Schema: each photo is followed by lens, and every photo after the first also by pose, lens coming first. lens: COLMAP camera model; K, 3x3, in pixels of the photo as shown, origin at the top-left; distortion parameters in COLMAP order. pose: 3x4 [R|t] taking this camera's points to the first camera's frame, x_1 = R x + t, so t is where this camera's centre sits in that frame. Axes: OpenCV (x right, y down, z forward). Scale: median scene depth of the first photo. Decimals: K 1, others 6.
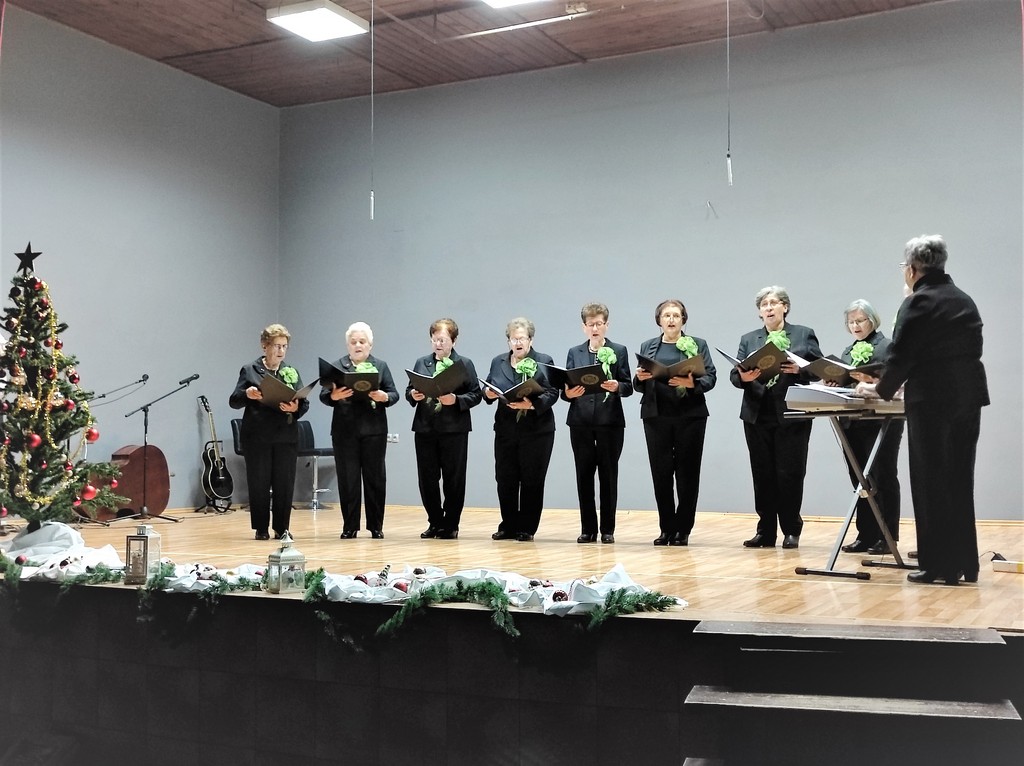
lens RADIAL K [[1179.6, 0, 514.5], [0, 1179.6, 378.0], [0, 0, 1]] dist [0.062062, -0.072590]
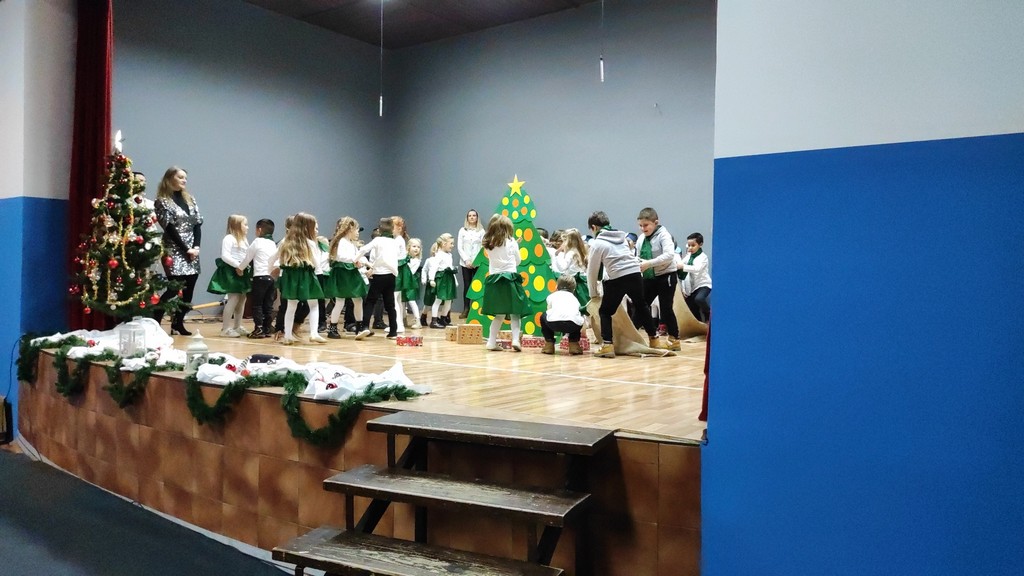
lens RADIAL K [[736.6, 0, 512.0], [0, 736.6, 288.0], [0, 0, 1]] dist [0.015737, -0.001834]
pose [[0.984984, 0.018759, -0.171623, 0.241850], [-0.006255, 0.997304, 0.073113, 0.010980], [0.172532, -0.070941, 0.982446, 0.161128]]
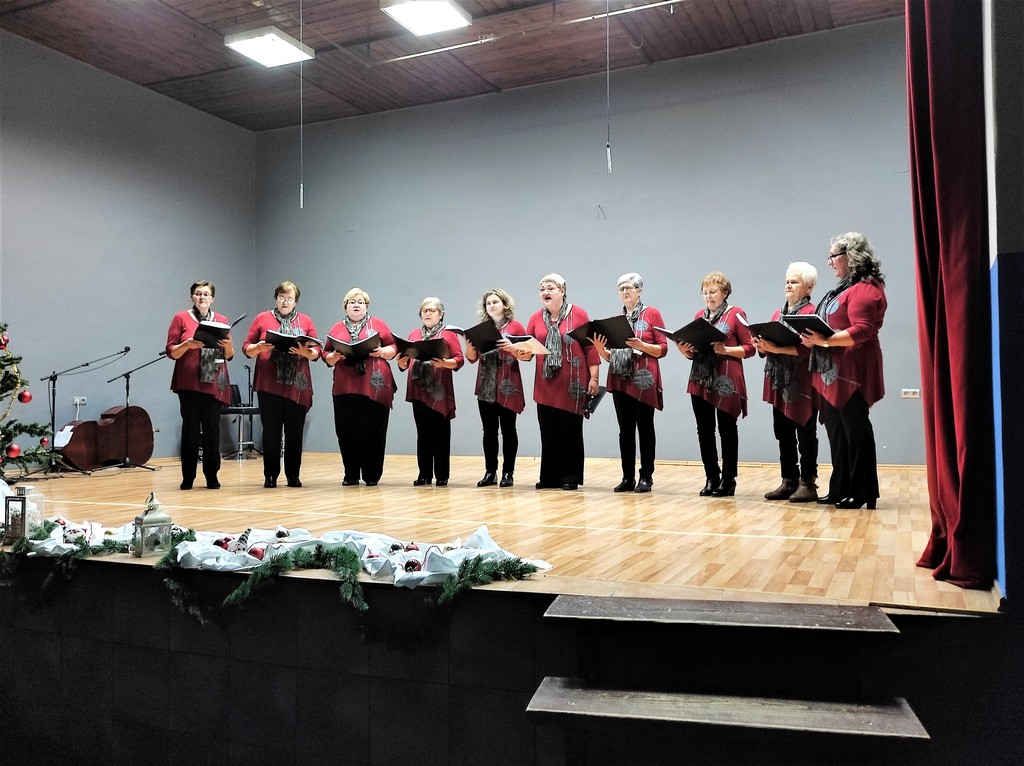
lens RADIAL K [[838.7, 0, 510.3], [0, 838.7, 379.6], [0, 0, 1]] dist [0.029517, -0.013529]
pose [[0.999069, -0.003750, 0.042989, 0.056764], [0.002585, 0.999629, 0.027130, 0.012601], [-0.043075, -0.026993, 0.998707, 0.217164]]
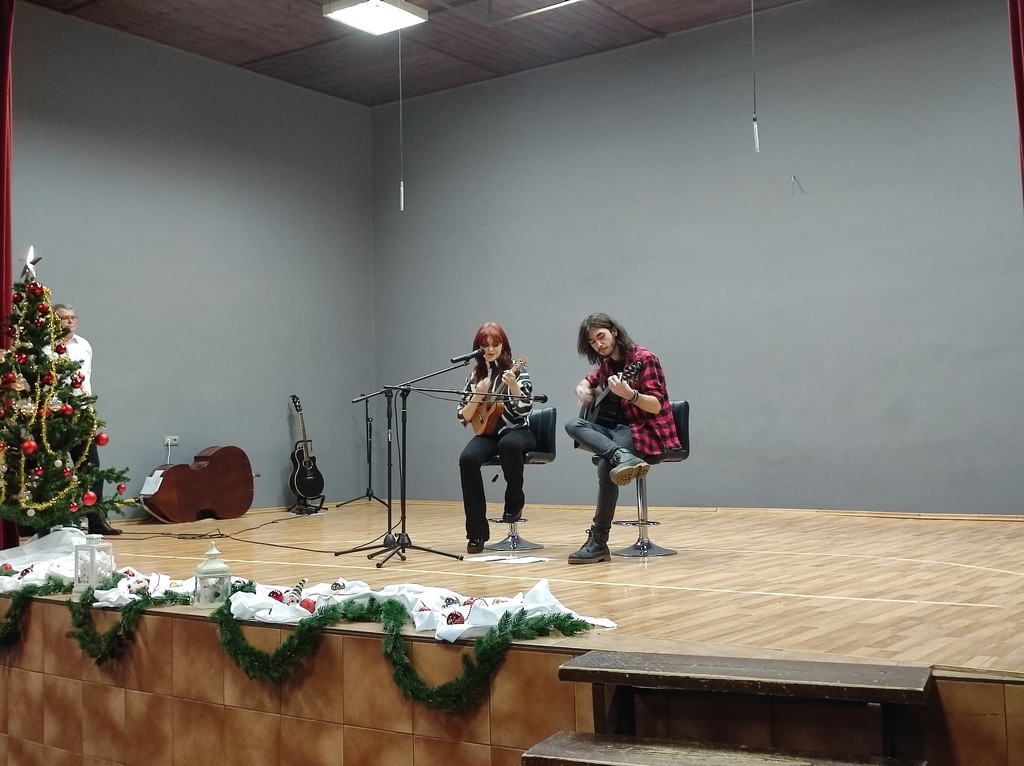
lens RADIAL K [[1152.9, 0, 516.1], [0, 1152.9, 383.0], [0, 0, 1]] dist [0.042086, -0.028137]
pose [[0.987383, -0.024187, -0.156492, 0.143709], [0.025651, 0.999644, 0.007347, 0.002649], [0.156259, -0.011268, 0.987652, 0.102866]]
